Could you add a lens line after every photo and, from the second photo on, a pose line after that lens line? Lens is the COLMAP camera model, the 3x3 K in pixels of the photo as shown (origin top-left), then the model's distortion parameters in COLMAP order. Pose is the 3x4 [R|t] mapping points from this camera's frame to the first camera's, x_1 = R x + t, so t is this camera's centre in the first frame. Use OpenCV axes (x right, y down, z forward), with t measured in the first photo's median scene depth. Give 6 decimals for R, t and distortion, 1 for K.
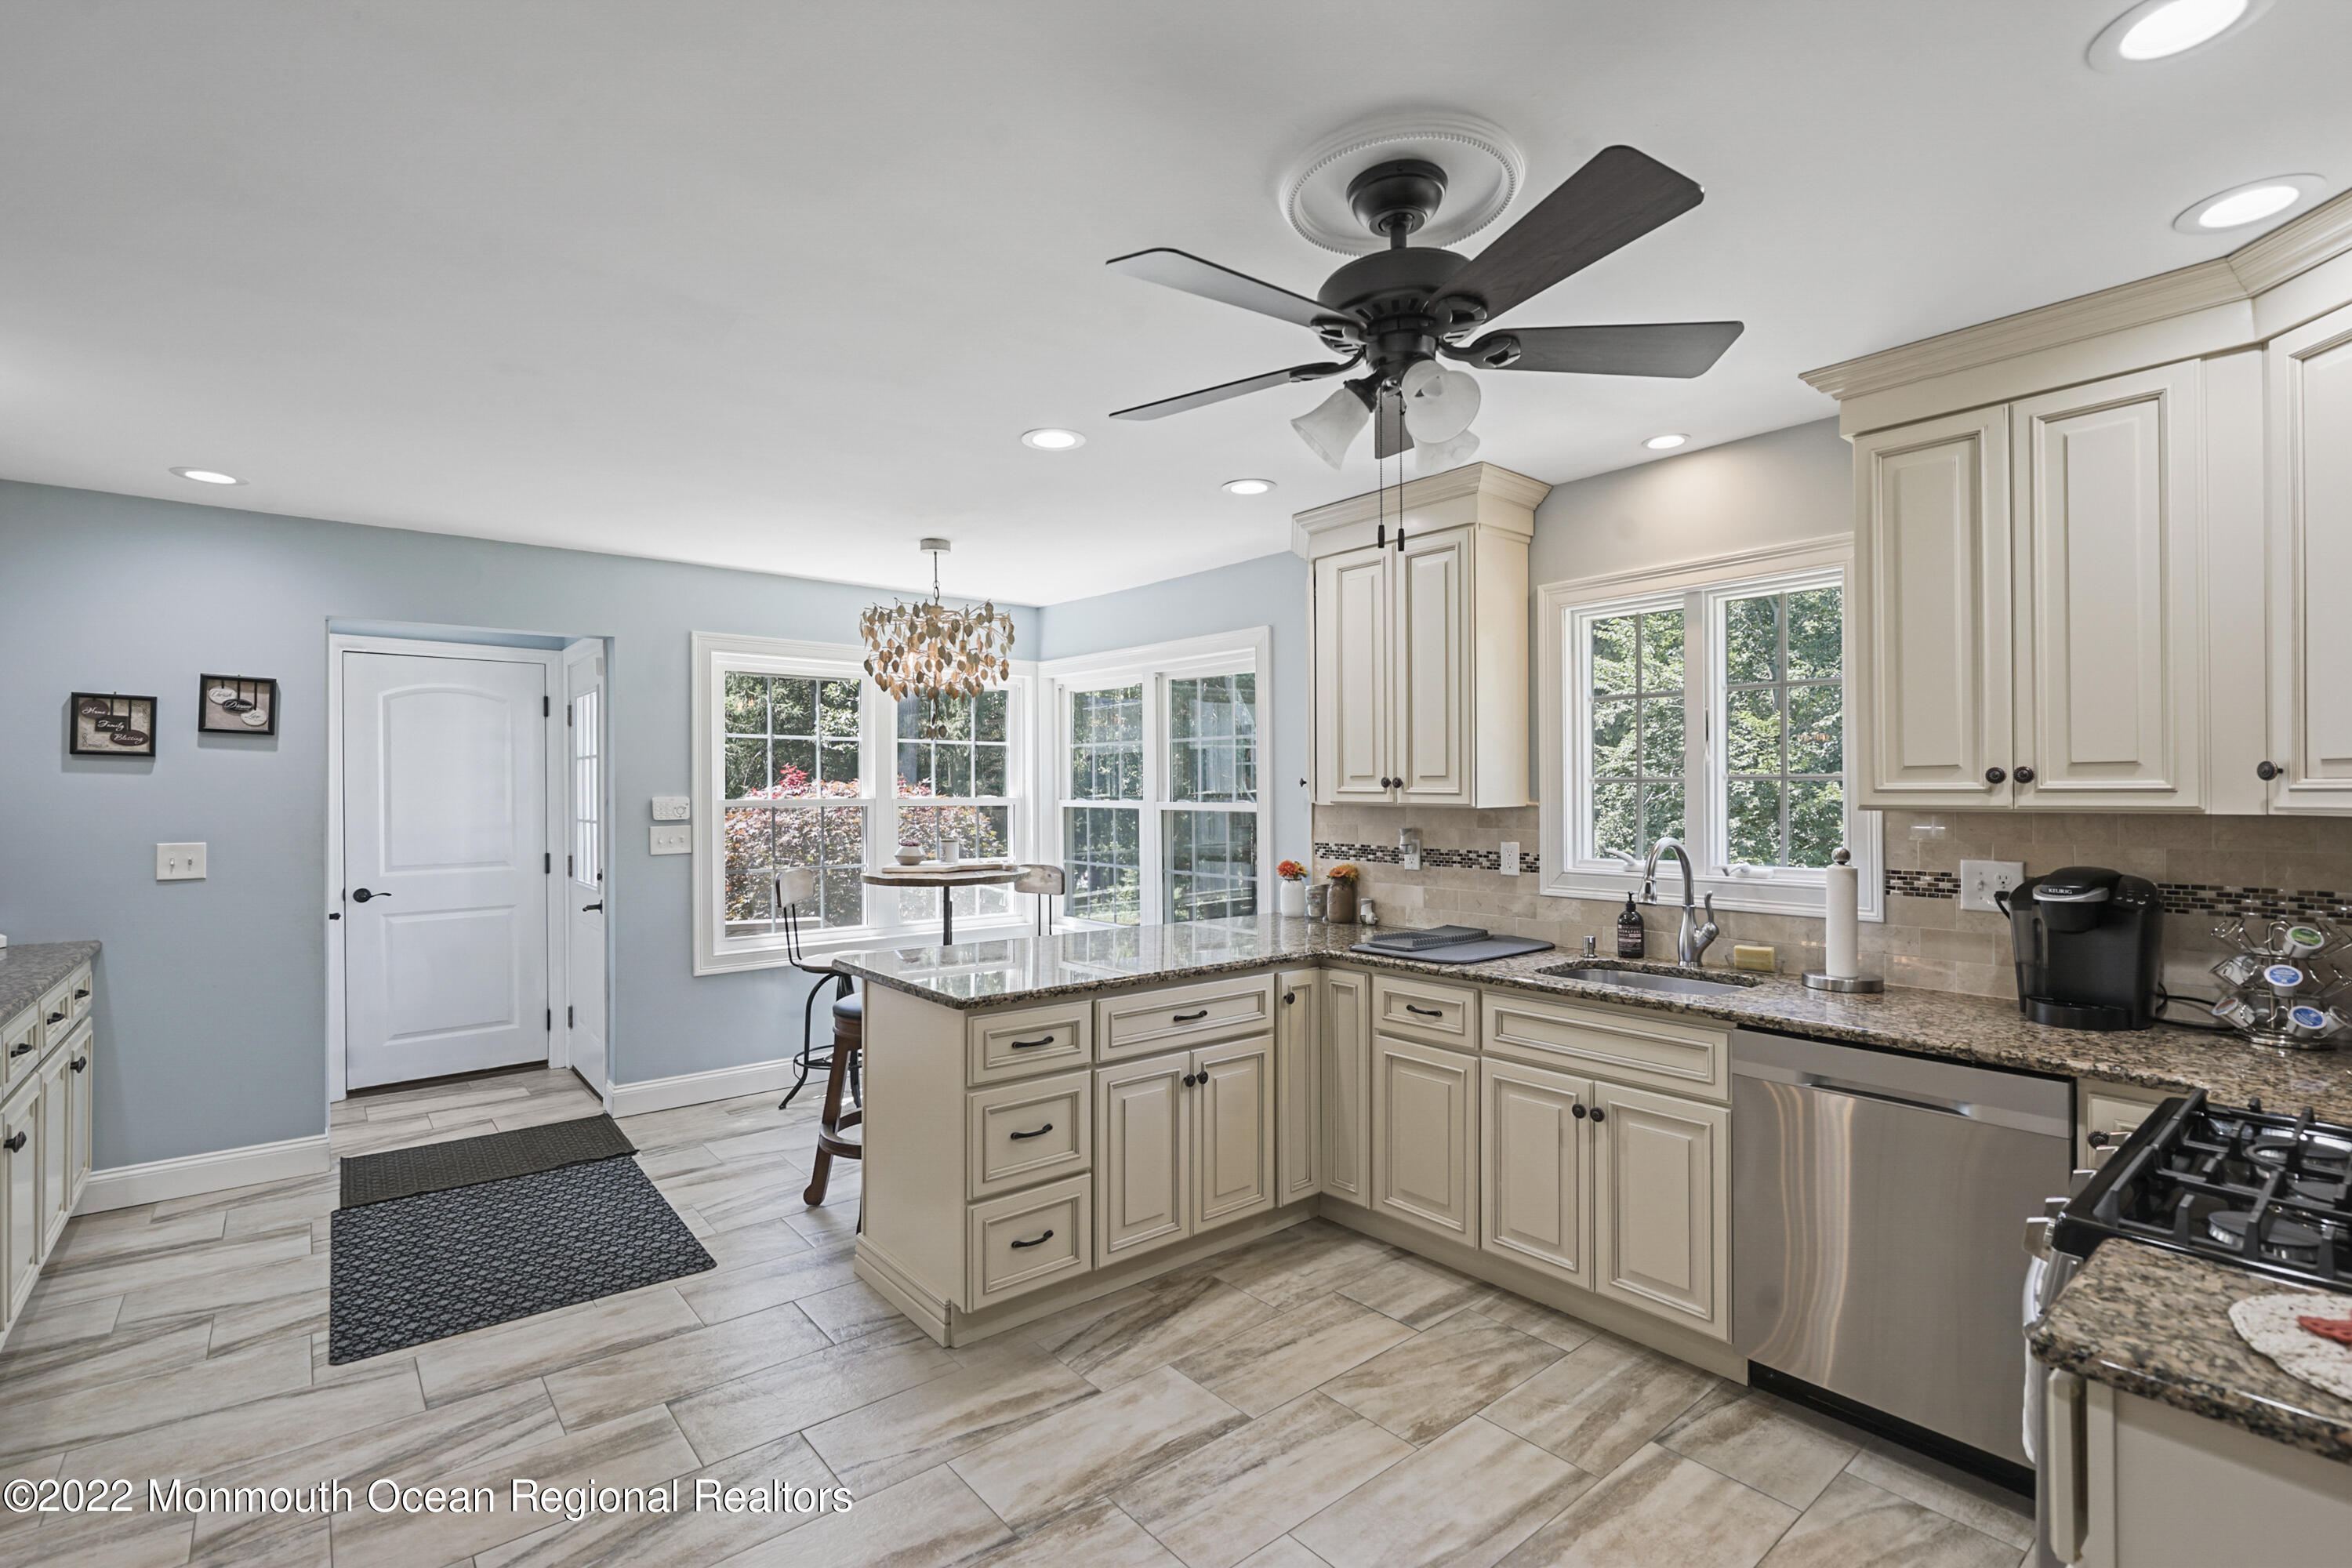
lens RADIAL K [[1064.1, 0, 1169.8], [0, 1064.1, 782.9], [0, 0, 1]] dist [-0.003632, 0.000207]
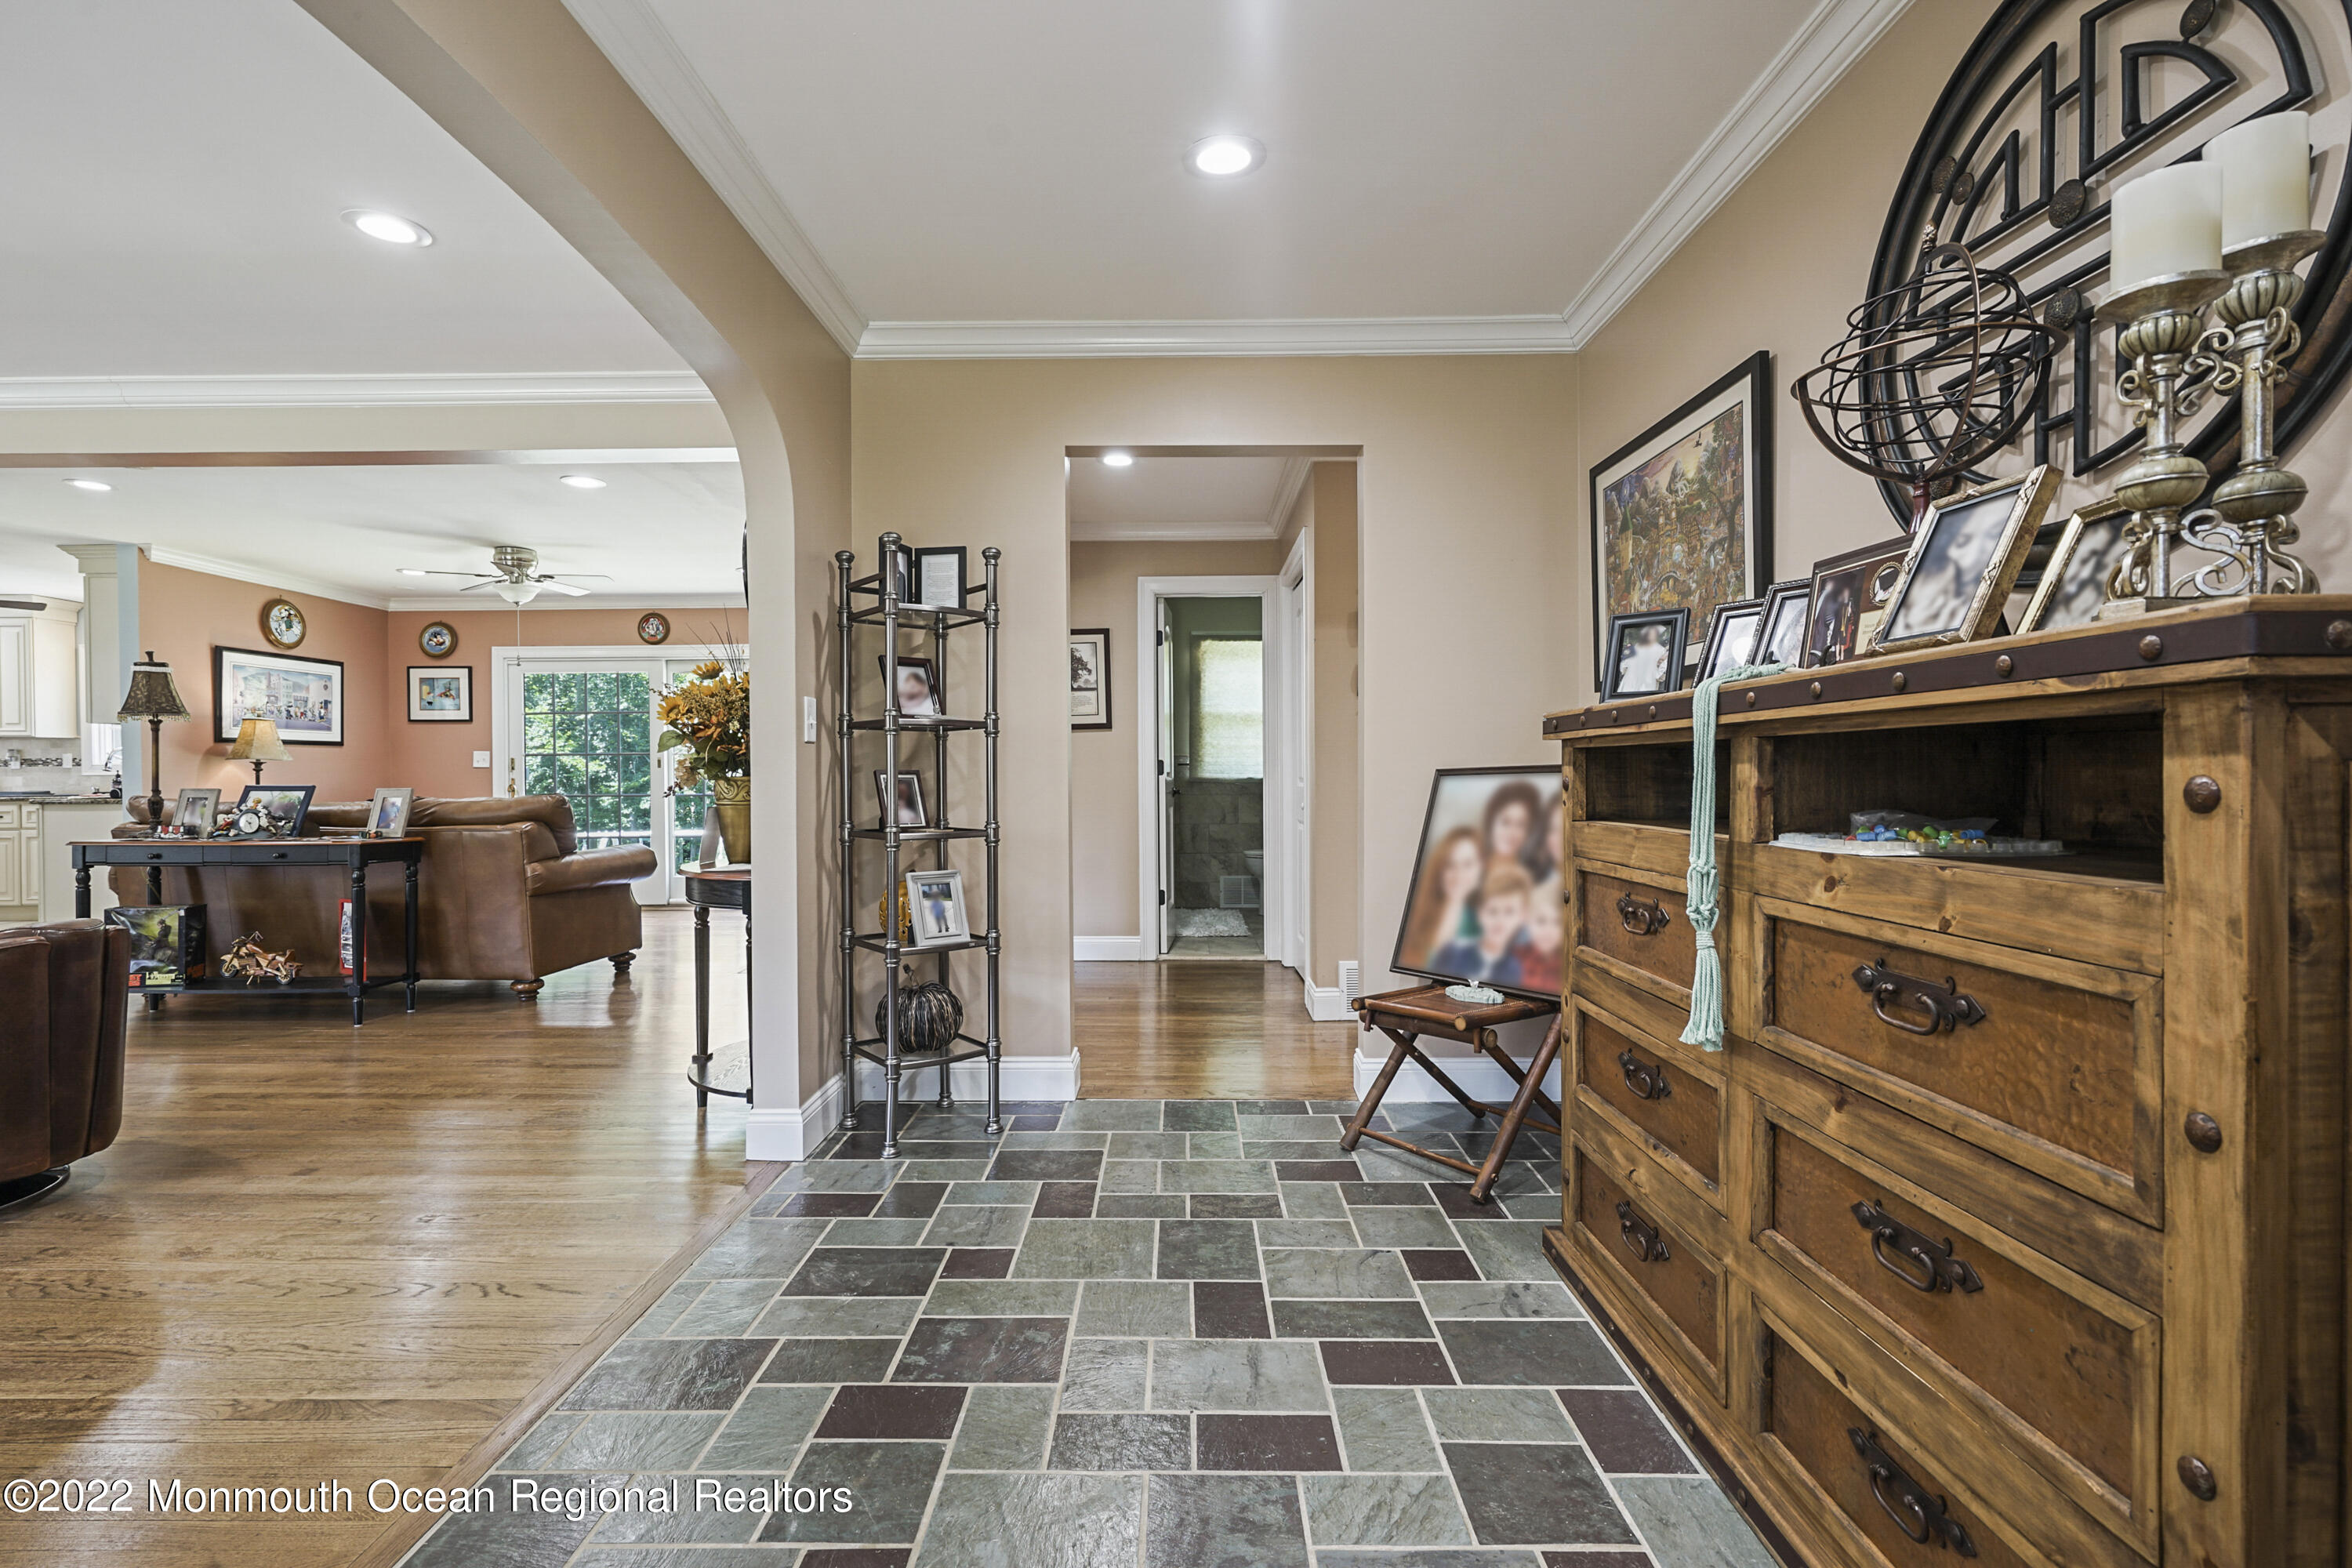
lens RADIAL K [[1064.1, 0, 1169.8], [0, 1064.1, 782.9], [0, 0, 1]] dist [-0.003632, 0.000207]
pose [[0.640751, -0.010796, 0.767673, 0.088457], [0.004069, 0.999935, 0.010666, 0.107115], [-0.767738, -0.003711, 0.640753, -2.375388]]
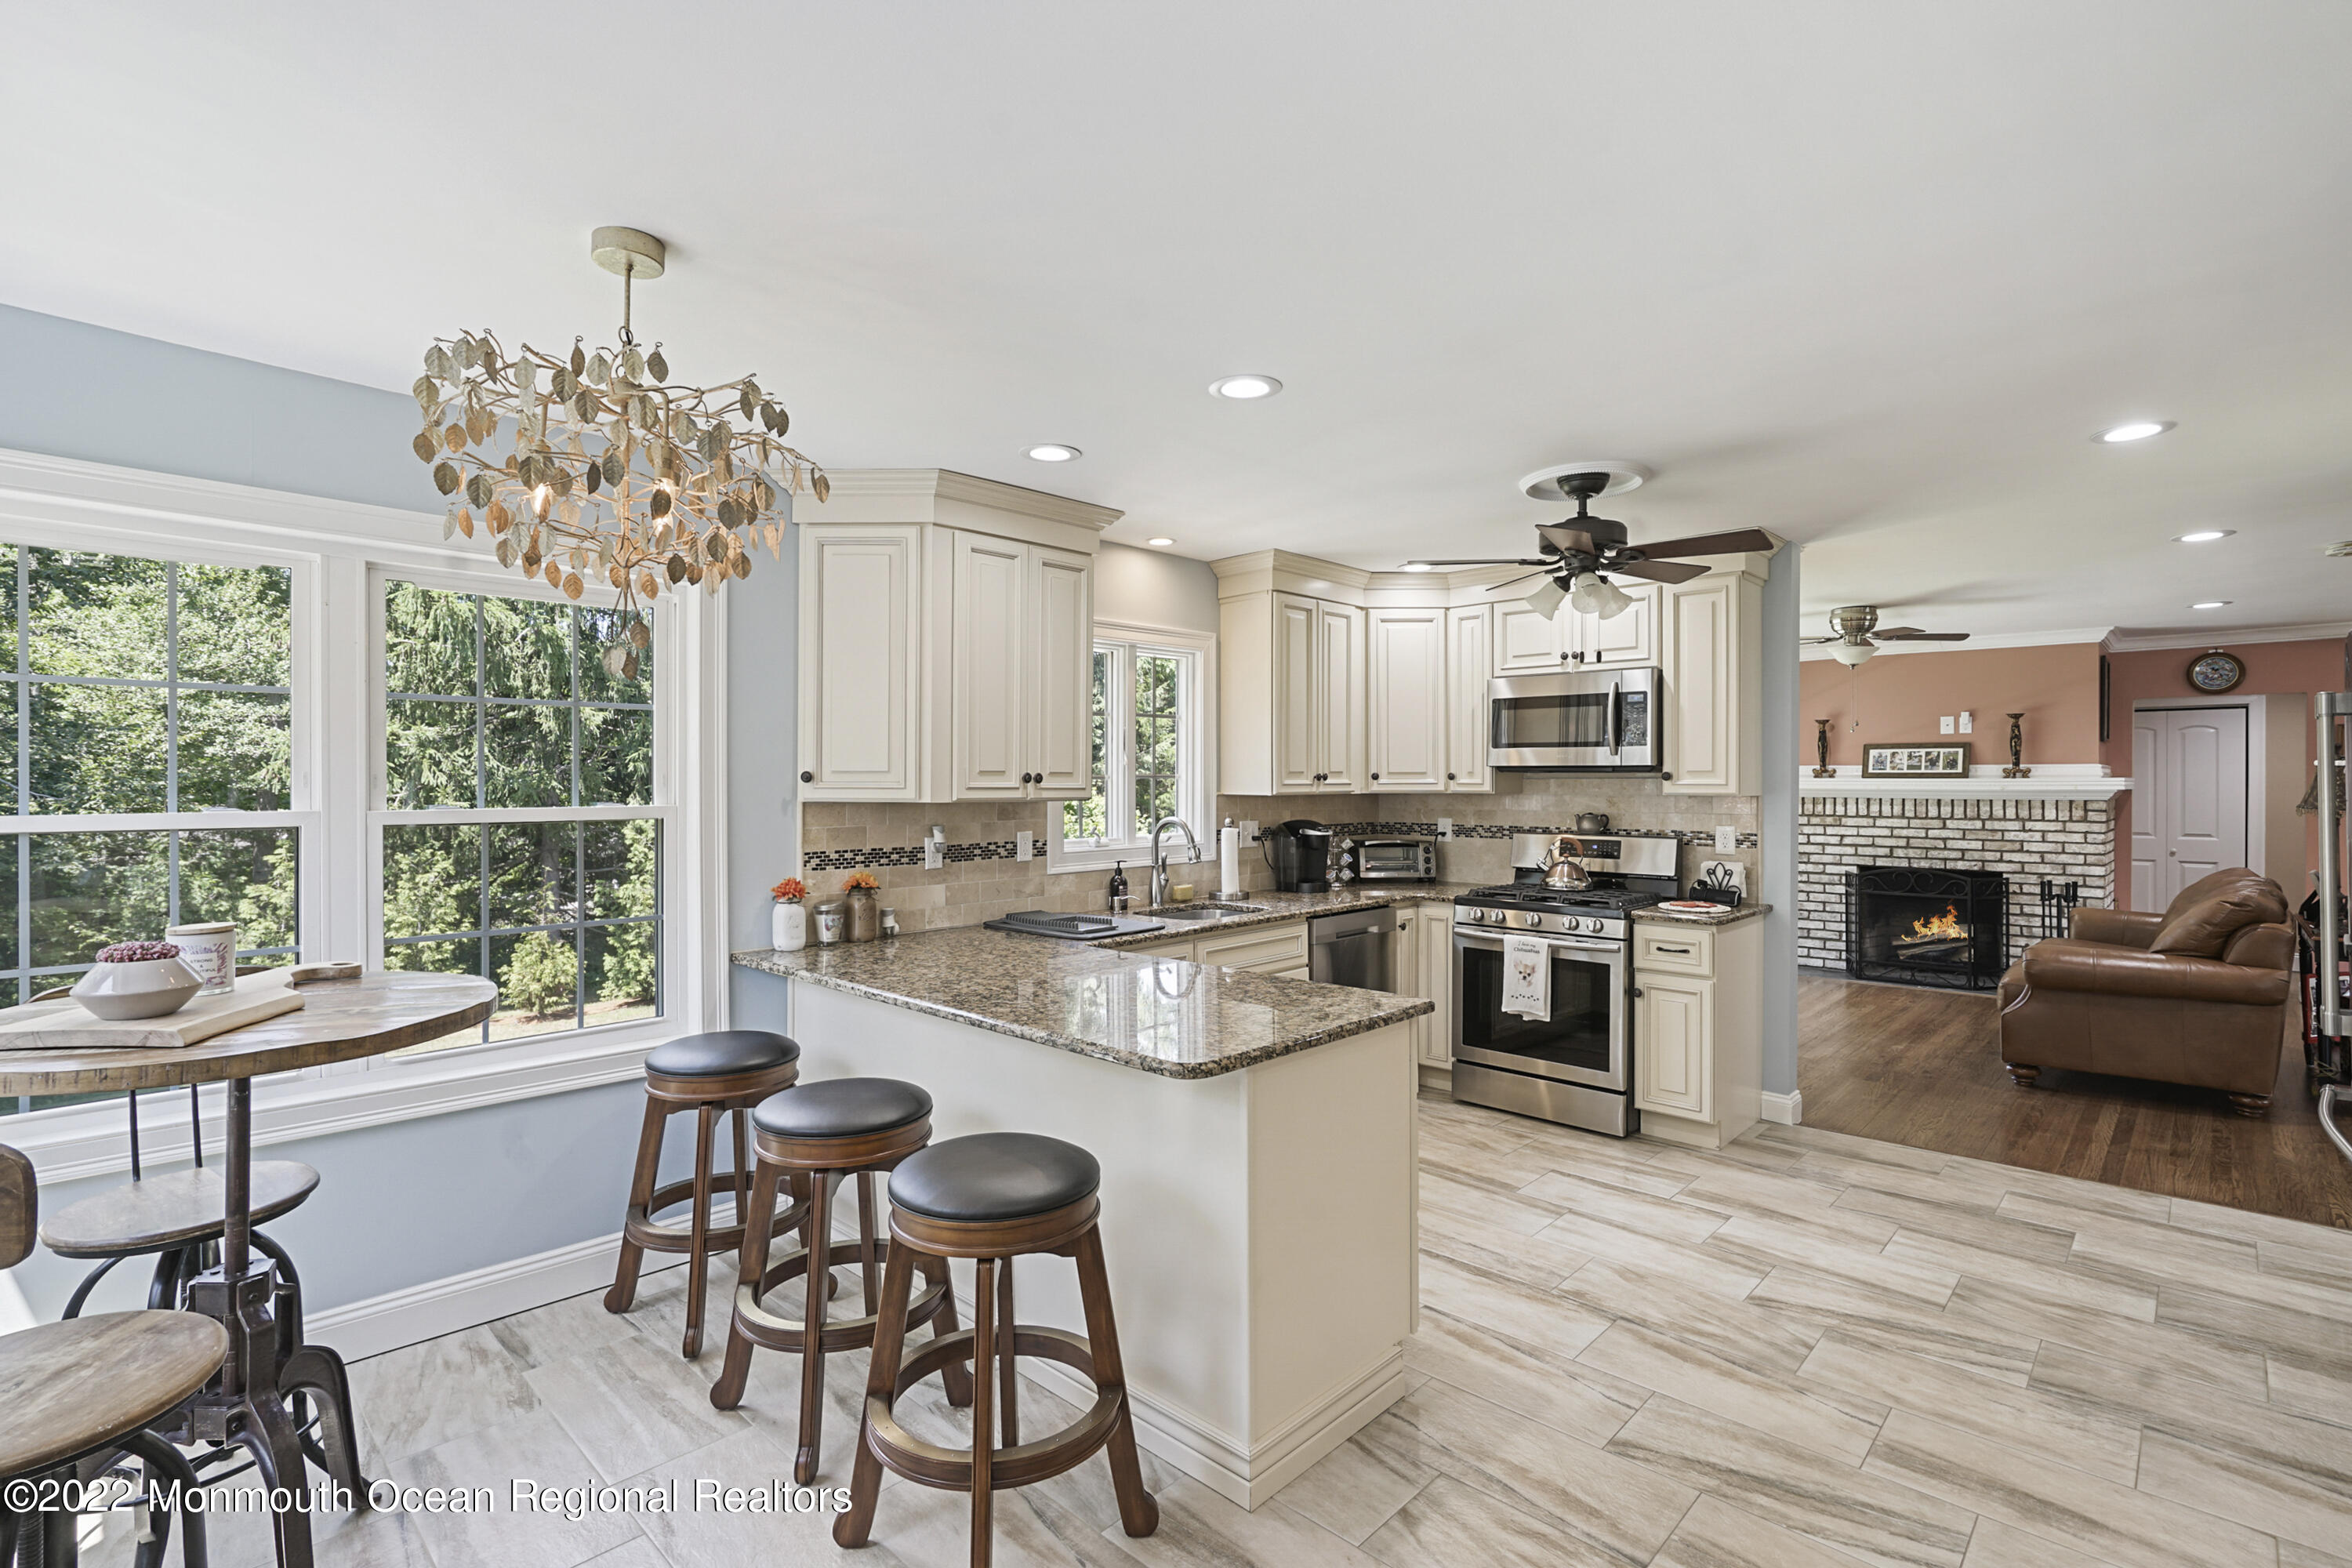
lens RADIAL K [[1064.1, 0, 1169.8], [0, 1064.1, 782.9], [0, 0, 1]] dist [-0.003632, 0.000207]
pose [[-0.101866, 0.001948, 0.994796, -0.840699], [-0.002441, 0.999995, -0.002208, 0.006310], [-0.994795, -0.002653, -0.101860, 0.988906]]
